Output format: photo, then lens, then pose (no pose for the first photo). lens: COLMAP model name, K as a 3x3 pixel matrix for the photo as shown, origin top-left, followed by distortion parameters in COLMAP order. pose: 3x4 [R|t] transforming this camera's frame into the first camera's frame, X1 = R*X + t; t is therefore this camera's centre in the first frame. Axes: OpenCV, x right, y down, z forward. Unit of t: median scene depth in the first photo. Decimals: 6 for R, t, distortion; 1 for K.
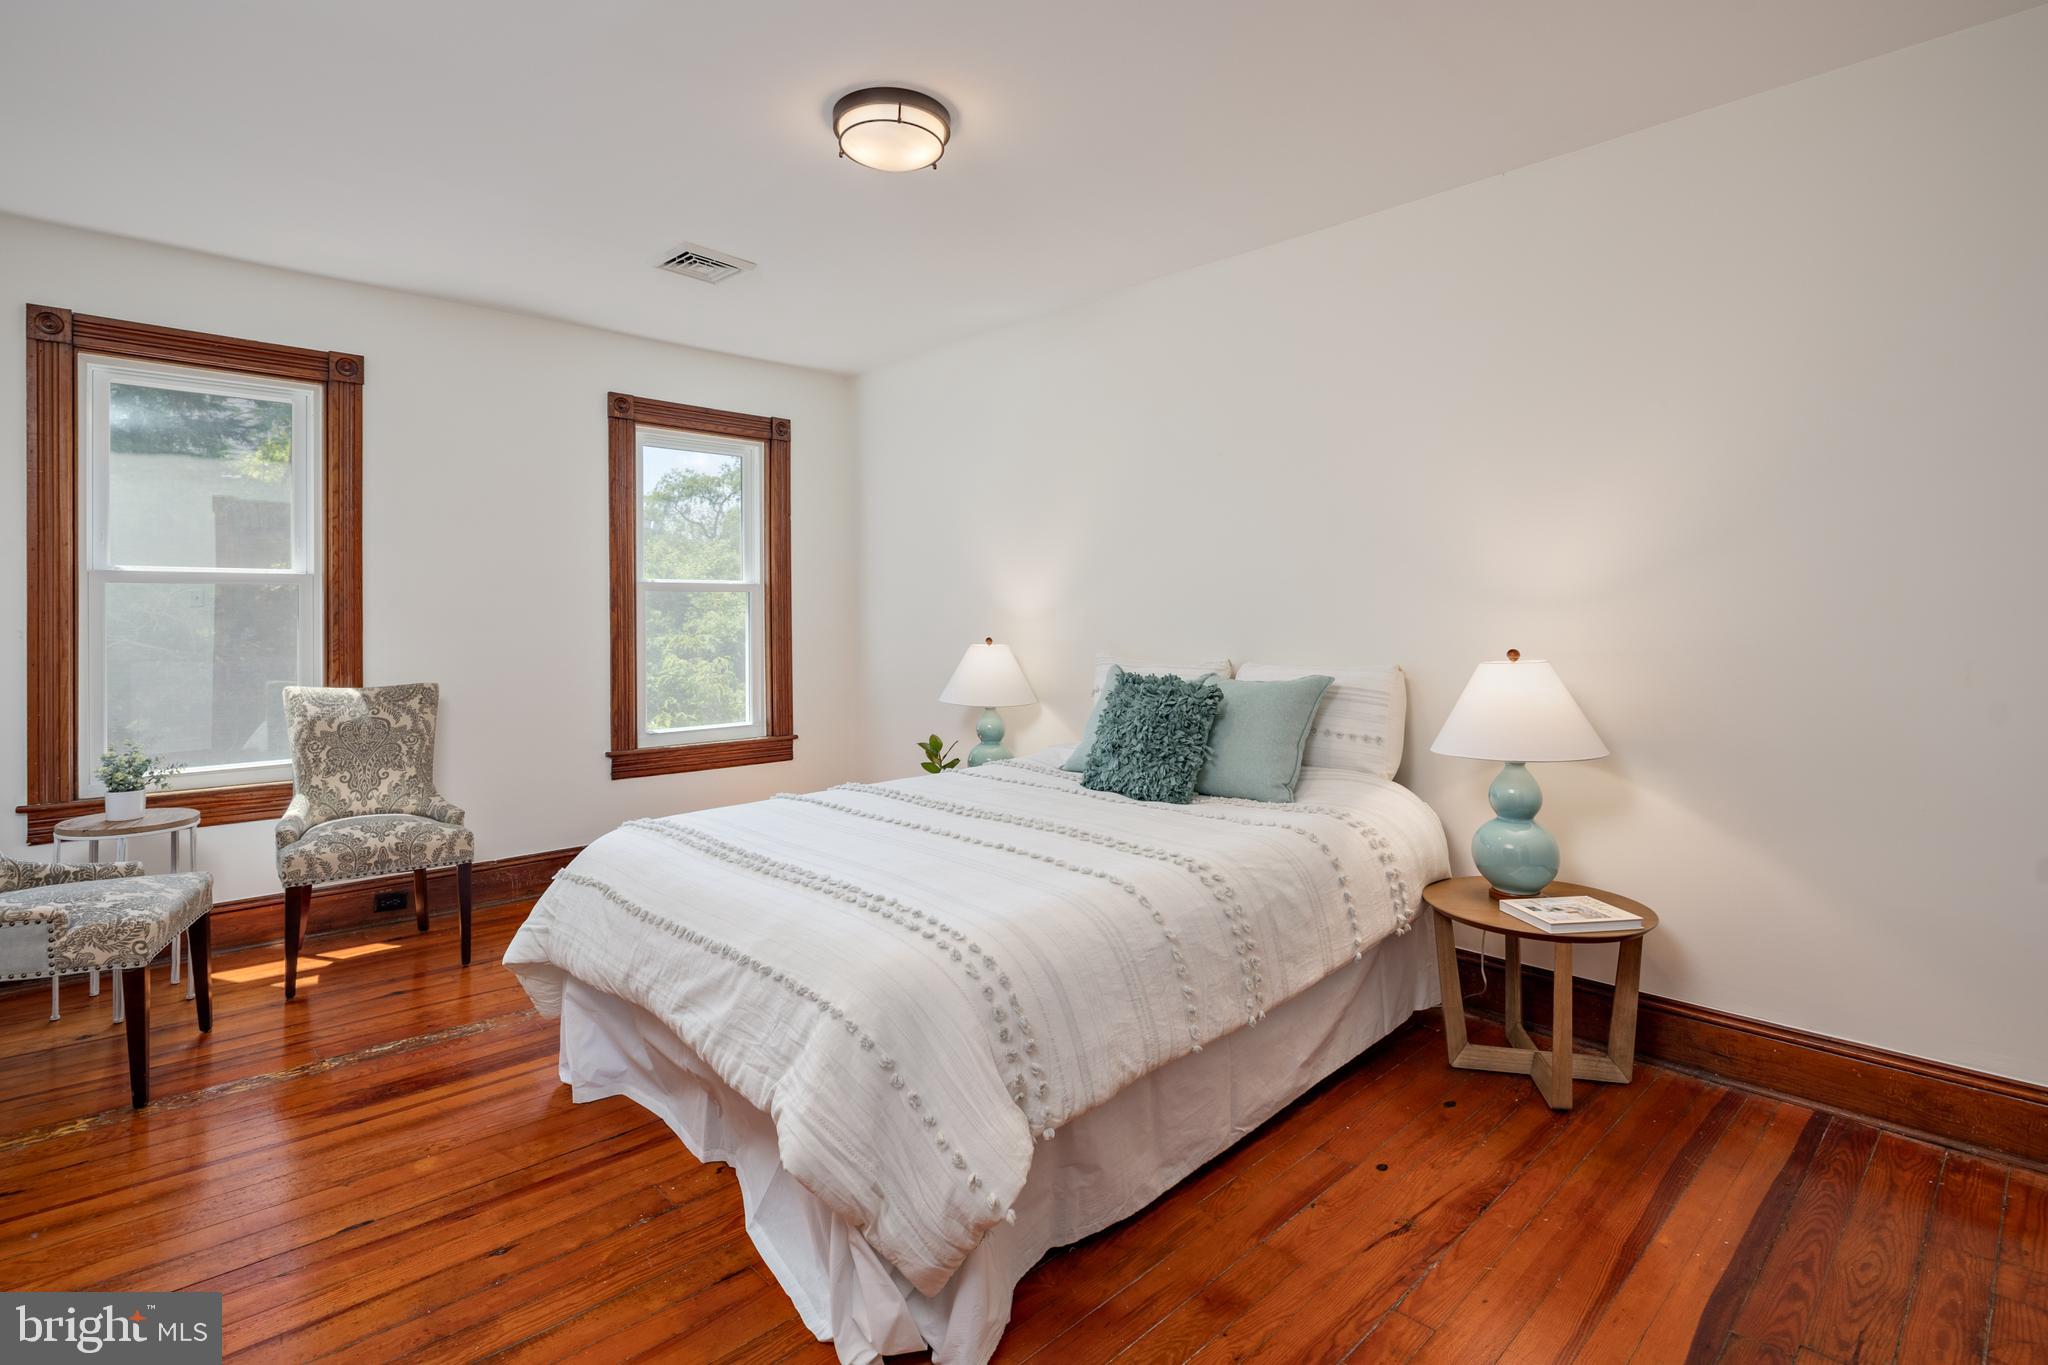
lens RADIAL K [[962.8, 0, 1023.4], [0, 962.8, 600.9], [0, 0, 1]] dist [-0.030757, -0.000150]
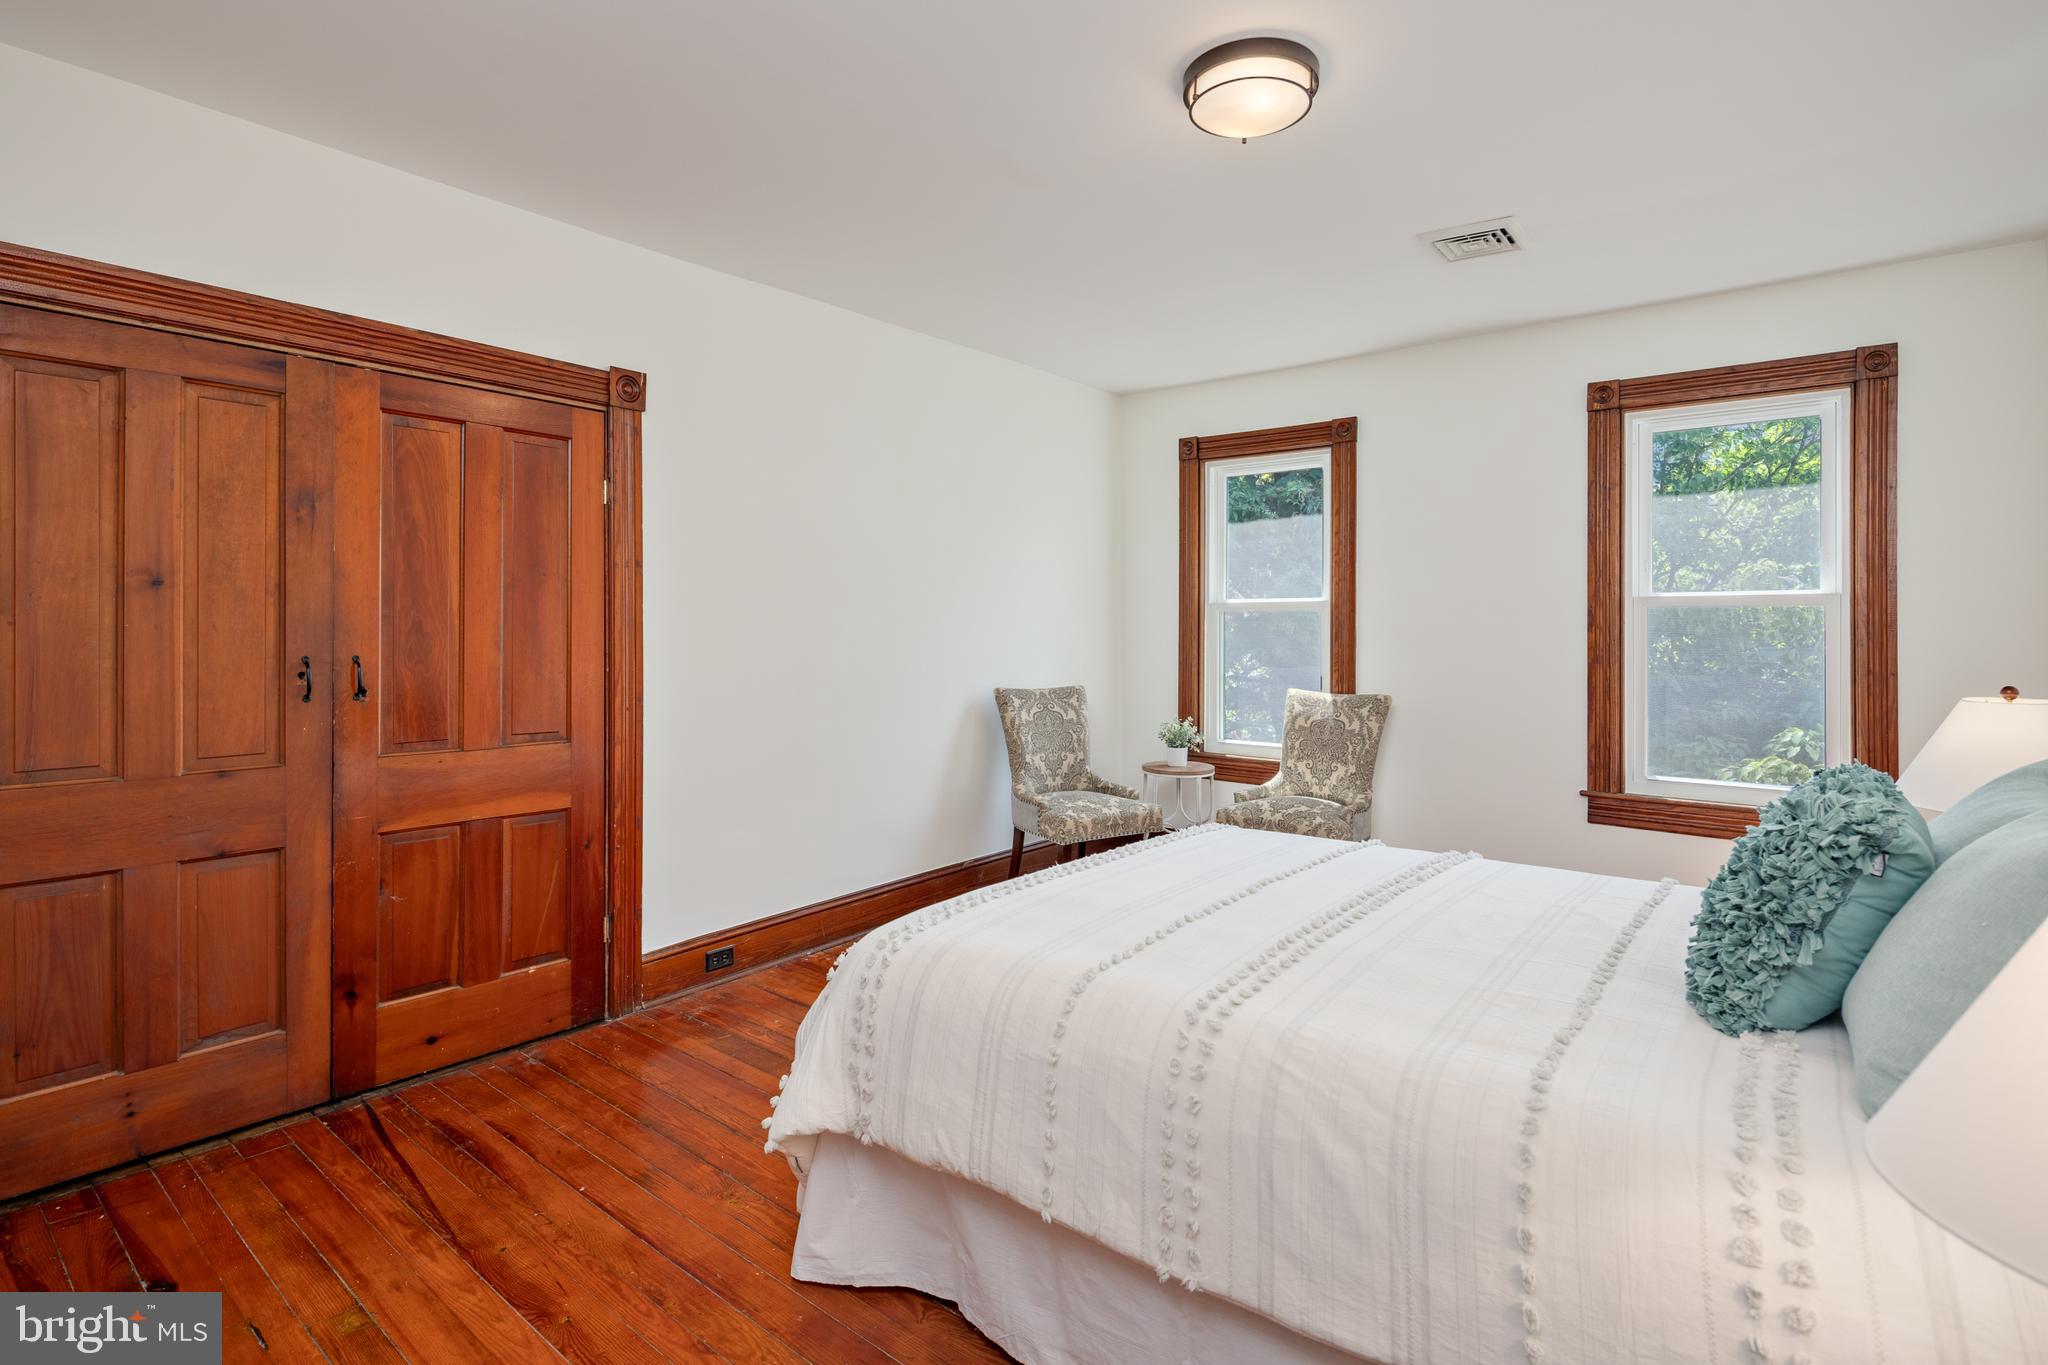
lens RADIAL K [[969.8, 0, 1027.4], [0, 969.8, 621.2], [0, 0, 1]] dist [-0.001395, -0.000726]
pose [[0.123953, -0.008045, -0.992256, 0.461715], [0.005973, 0.999955, -0.007361, 0.005433], [0.992270, -0.005015, 0.123995, 0.441265]]
